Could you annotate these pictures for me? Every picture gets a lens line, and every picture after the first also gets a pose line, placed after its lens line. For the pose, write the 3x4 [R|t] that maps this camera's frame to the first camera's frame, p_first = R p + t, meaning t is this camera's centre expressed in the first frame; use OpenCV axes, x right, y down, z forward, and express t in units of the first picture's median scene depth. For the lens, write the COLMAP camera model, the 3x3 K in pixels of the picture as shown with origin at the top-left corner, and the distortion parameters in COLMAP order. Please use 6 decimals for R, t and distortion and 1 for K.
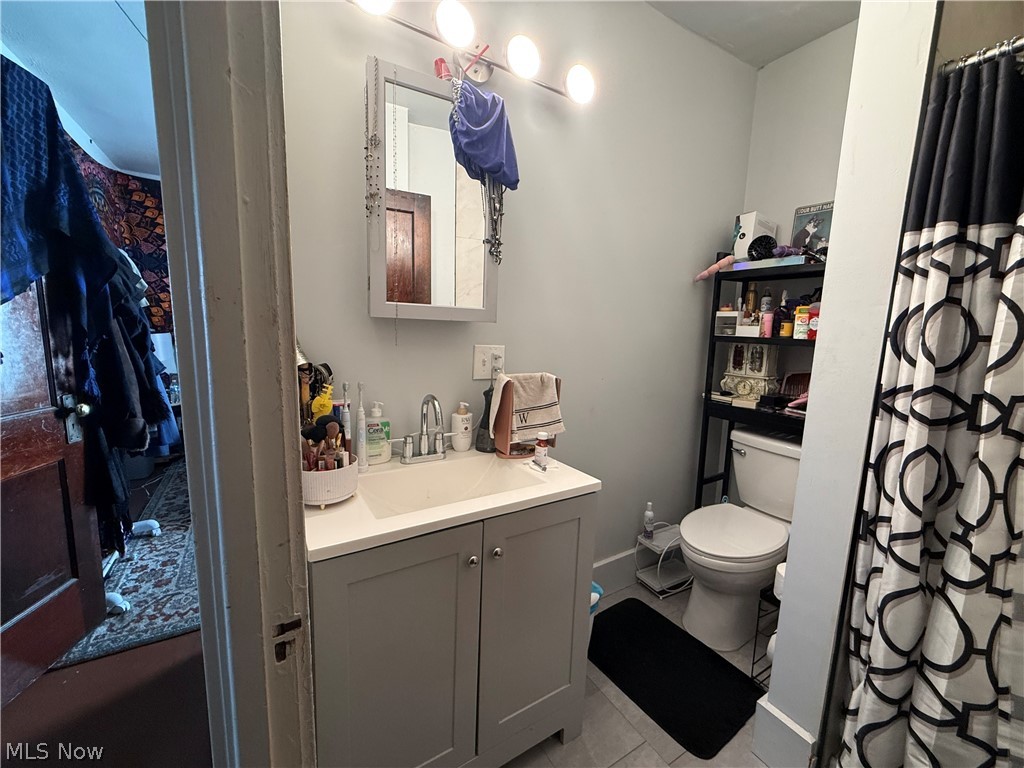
lens RADIAL K [[409.1, 0, 511.3], [0, 409.1, 385.7], [0, 0, 1]] dist [-0.001217, -0.000162]
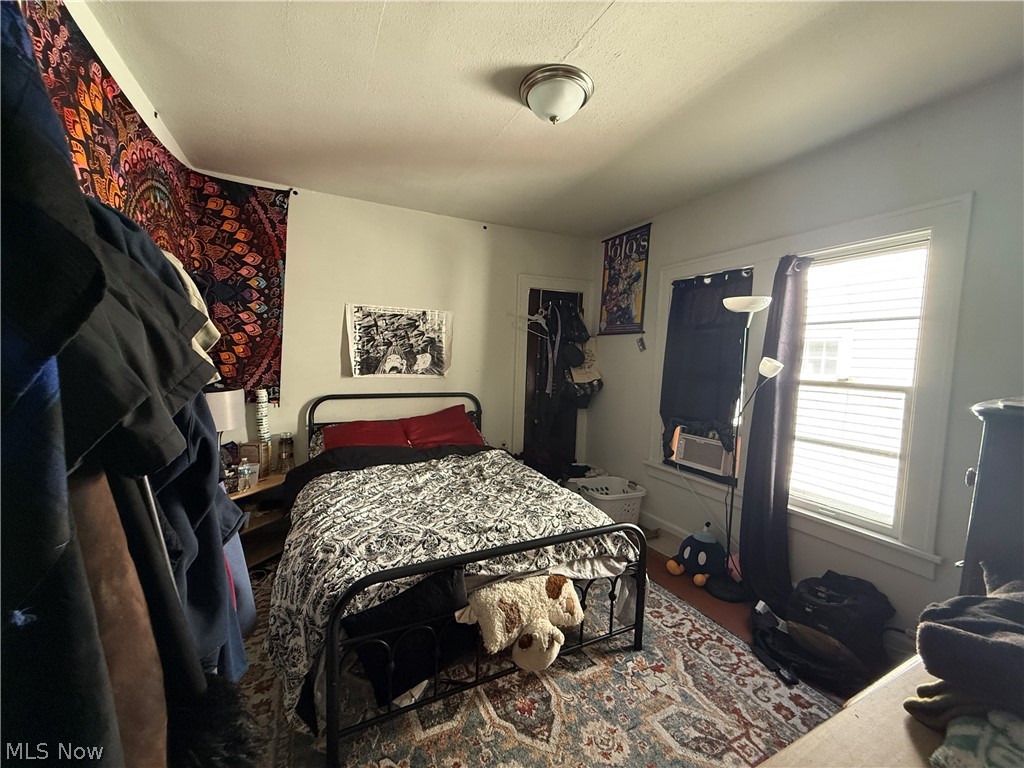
lens RADIAL K [[409.1, 0, 511.9], [0, 409.1, 384.3], [0, 0, 1]] dist [-0.001217, -0.000162]
pose [[0.995614, 0.012125, -0.092765, -0.311211], [-0.018893, 0.997194, -0.072431, -0.096665], [0.091627, 0.073866, 0.993050, 0.345043]]
